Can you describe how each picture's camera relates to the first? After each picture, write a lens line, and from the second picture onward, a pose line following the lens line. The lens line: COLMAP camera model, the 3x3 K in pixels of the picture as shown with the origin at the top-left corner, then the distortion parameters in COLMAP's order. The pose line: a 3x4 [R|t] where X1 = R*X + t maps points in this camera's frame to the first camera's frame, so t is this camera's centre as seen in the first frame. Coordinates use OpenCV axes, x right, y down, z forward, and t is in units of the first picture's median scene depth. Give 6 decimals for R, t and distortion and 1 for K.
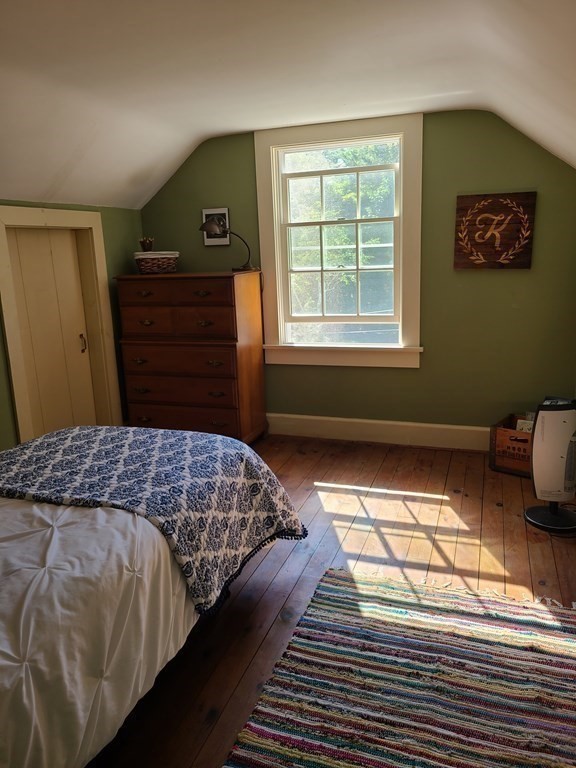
lens RADIAL K [[579.9, 0, 286.0], [0, 579.9, 383.9], [0, 0, 1]] dist [0.059827, -0.008428]
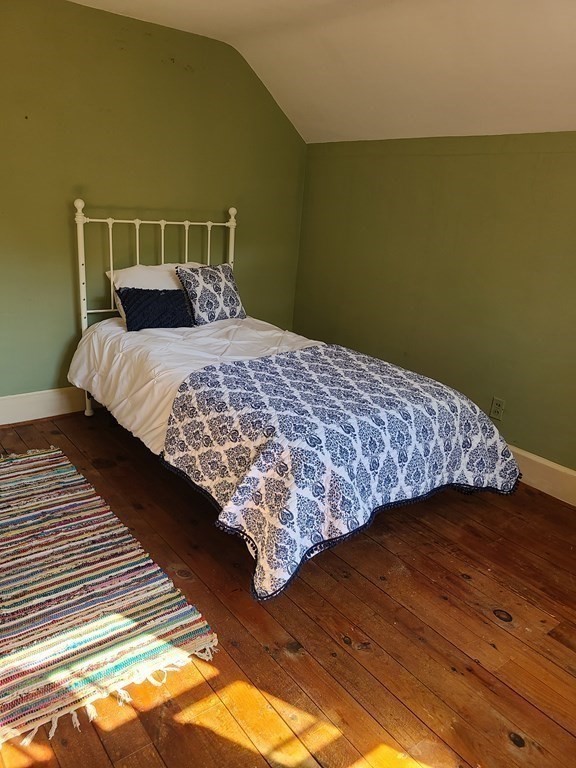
lens RADIAL K [[579.9, 0, 285.5], [0, 579.9, 384.5], [0, 0, 1]] dist [0.059827, -0.008428]
pose [[-0.552654, 0.244277, -0.796807, 0.621720], [-0.235133, 0.871538, 0.430272, -0.330295], [0.799553, 0.425147, -0.424222, 1.489171]]
